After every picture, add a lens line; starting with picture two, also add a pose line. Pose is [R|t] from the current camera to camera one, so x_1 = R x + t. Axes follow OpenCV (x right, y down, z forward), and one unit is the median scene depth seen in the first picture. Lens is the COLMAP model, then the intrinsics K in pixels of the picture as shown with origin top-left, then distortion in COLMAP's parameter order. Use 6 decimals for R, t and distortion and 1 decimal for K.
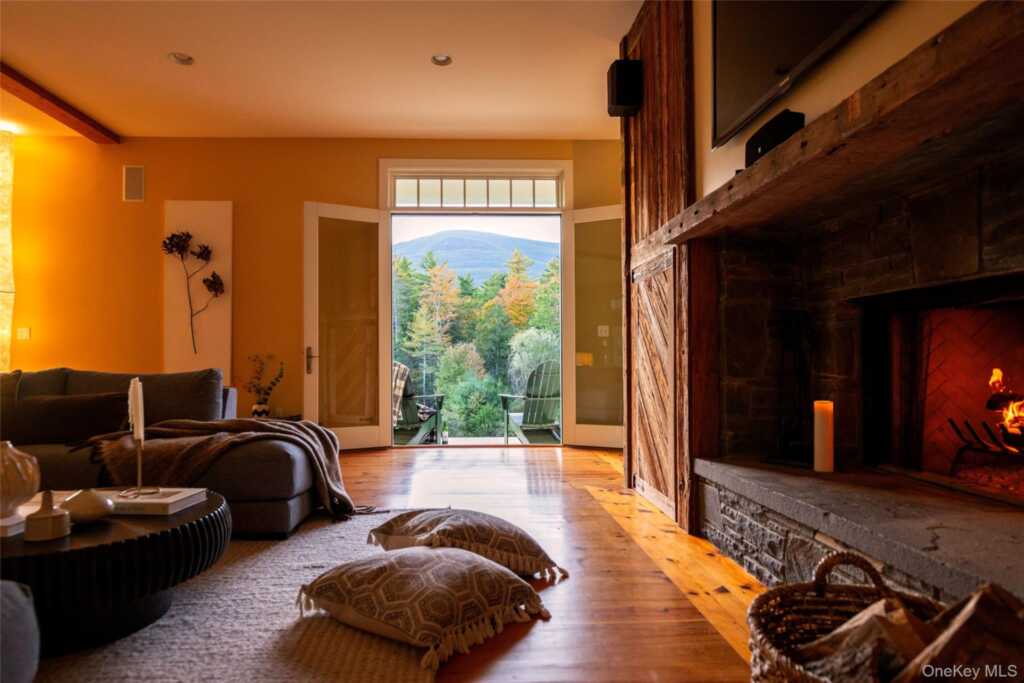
lens RADIAL K [[606.8, 0, 486.7], [0, 606.8, 353.8], [0, 0, 1]] dist [-0.002550, 0.000369]
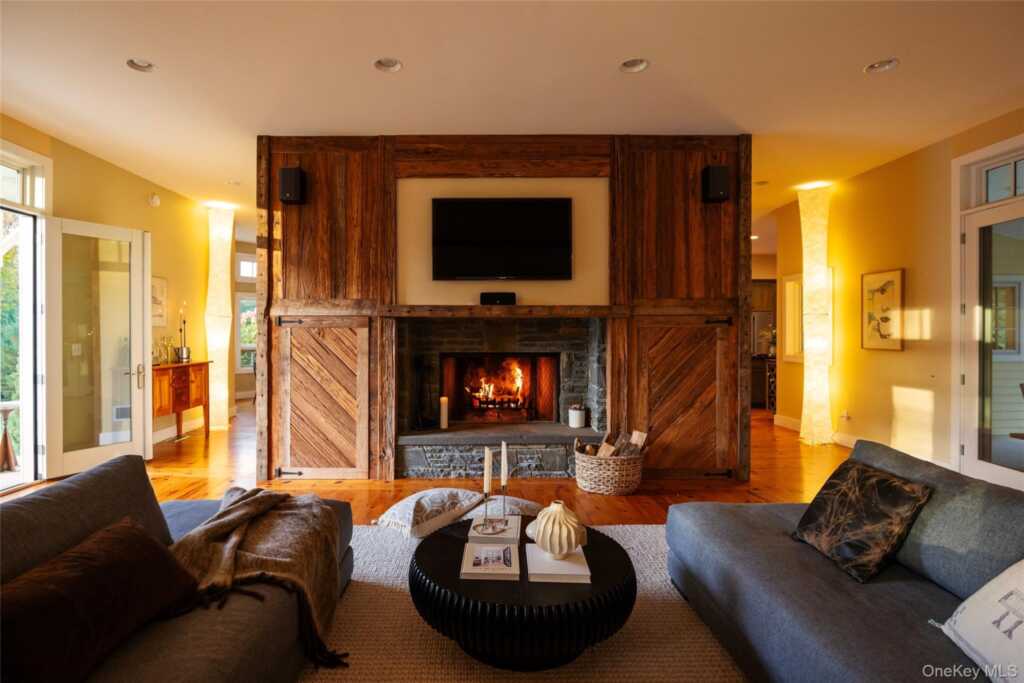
lens RADIAL K [[469.5, 0, 512.0], [0, 469.5, 341.5], [0, 0, 1]] dist [-0.000046, -0.000005]
pose [[0.049902, -0.004465, 0.998744, -1.064763], [-0.012389, 0.999910, 0.005089, -0.128639], [-0.998677, -0.012627, 0.049842, 0.588377]]
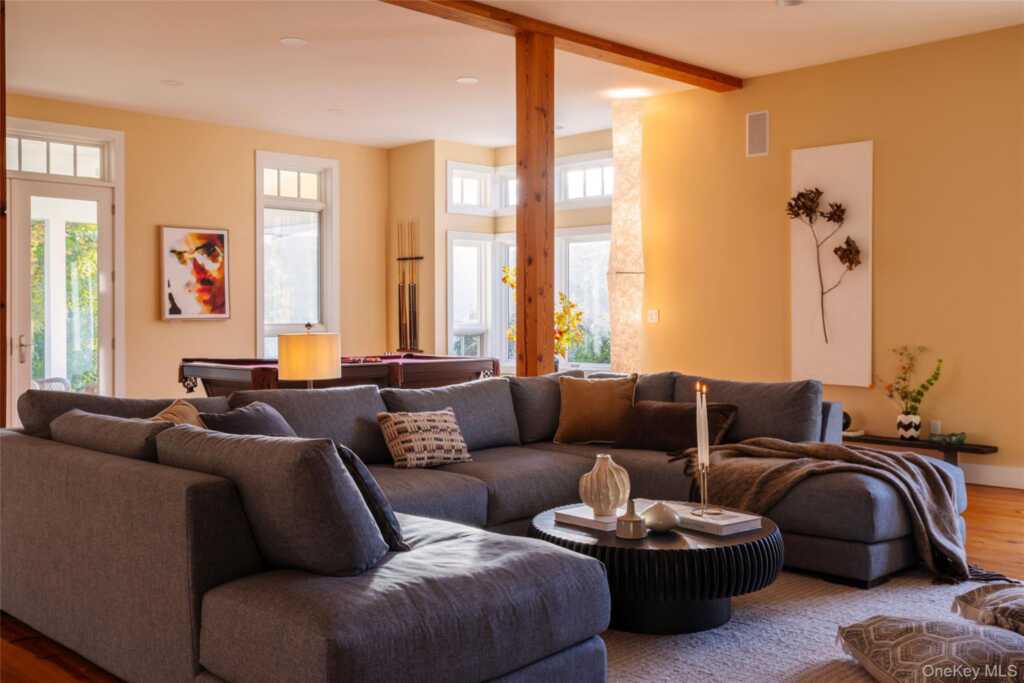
lens RADIAL K [[992.4, 0, 511.9], [0, 992.4, 316.2], [0, 0, 1]] dist [0.018488, -0.003072]
pose [[0.682861, 0.002564, -0.730544, 0.324097], [0.007960, 0.999908, 0.010950, -0.094711], [0.730505, -0.013293, 0.682778, -0.308015]]
